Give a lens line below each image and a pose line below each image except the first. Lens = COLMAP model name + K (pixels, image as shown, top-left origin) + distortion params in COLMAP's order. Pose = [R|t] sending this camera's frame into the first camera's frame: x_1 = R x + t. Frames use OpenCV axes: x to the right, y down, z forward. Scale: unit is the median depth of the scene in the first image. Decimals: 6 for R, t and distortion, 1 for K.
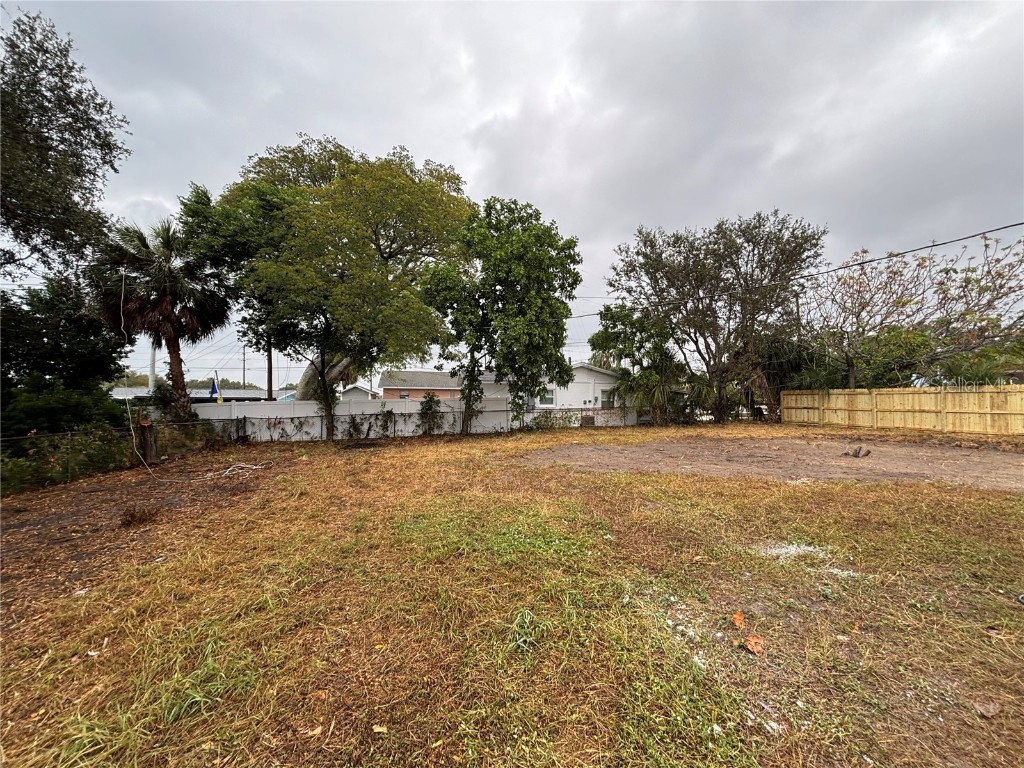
lens RADIAL K [[411.0, 0, 512.6], [0, 411.0, 384.9], [0, 0, 1]] dist [-0.001059, 0.000442]
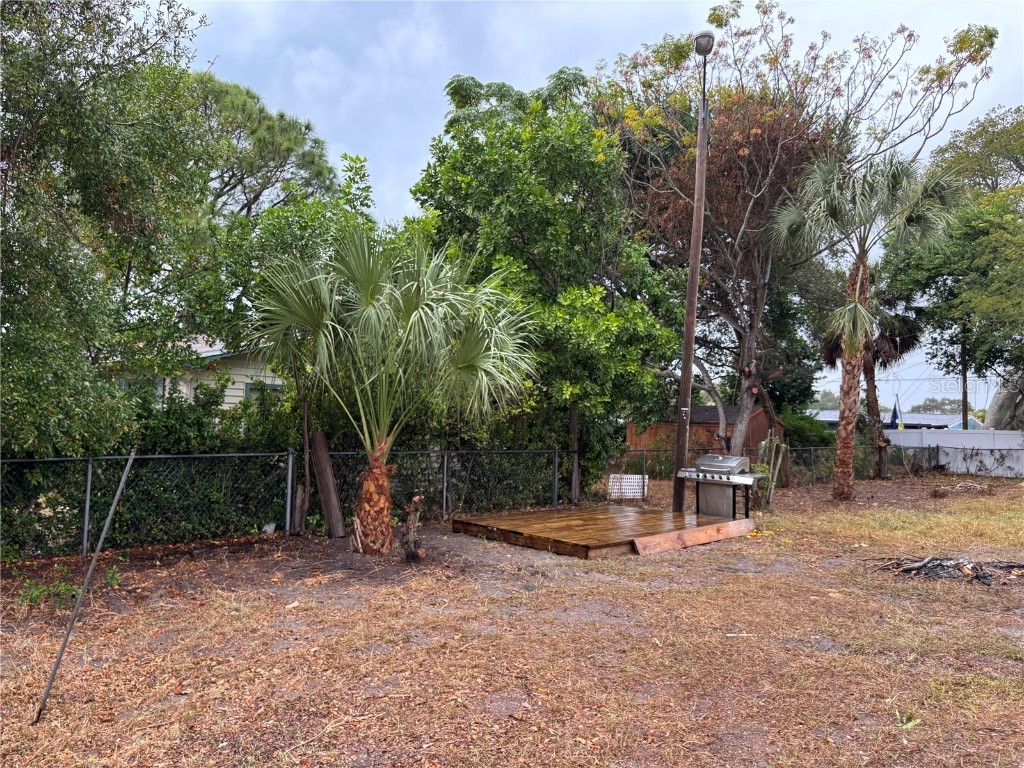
lens RADIAL K [[763.1, 0, 508.7], [0, 763.1, 385.7], [0, 0, 1]] dist [0.010108, -0.007210]
pose [[0.545577, -0.015745, -0.837913, 0.273965], [0.000590, 0.999830, -0.018403, -0.026465], [0.838060, 0.009546, 0.545494, -0.764956]]
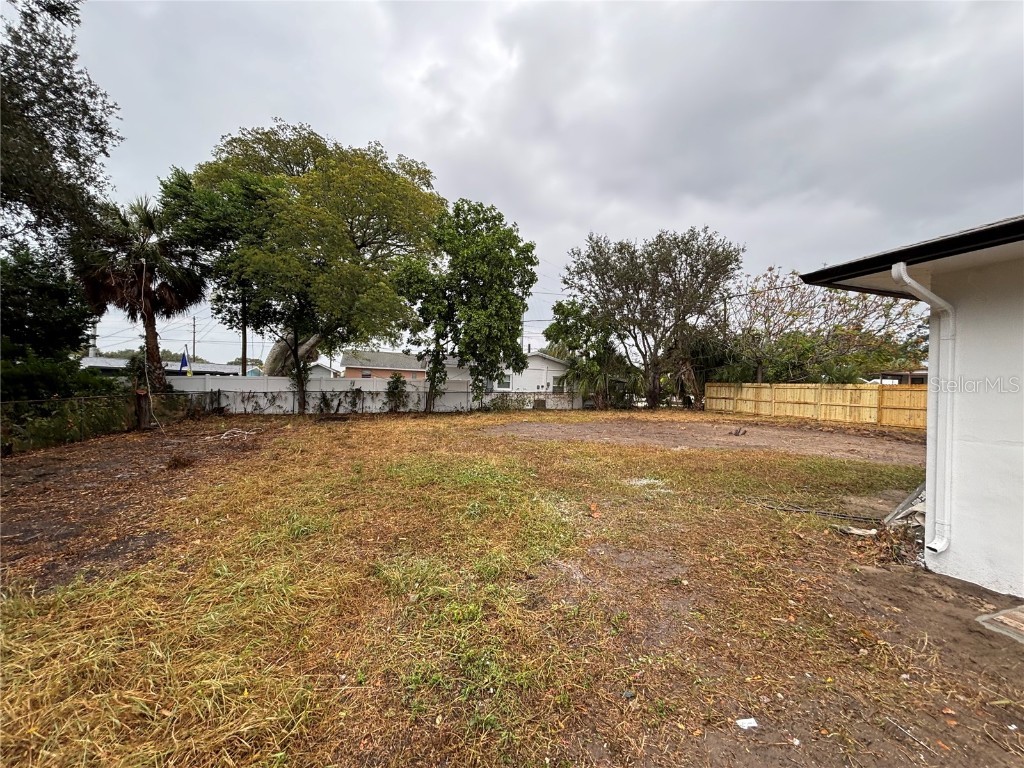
lens RADIAL K [[411.0, 0, 509.8], [0, 411.0, 384.3], [0, 0, 1]] dist [-0.001059, 0.000442]
pose [[0.995423, 0.033998, 0.089319, 0.000287], [-0.037382, 0.998635, 0.036486, -0.003529], [-0.087956, -0.039657, 0.995335, -0.122343]]
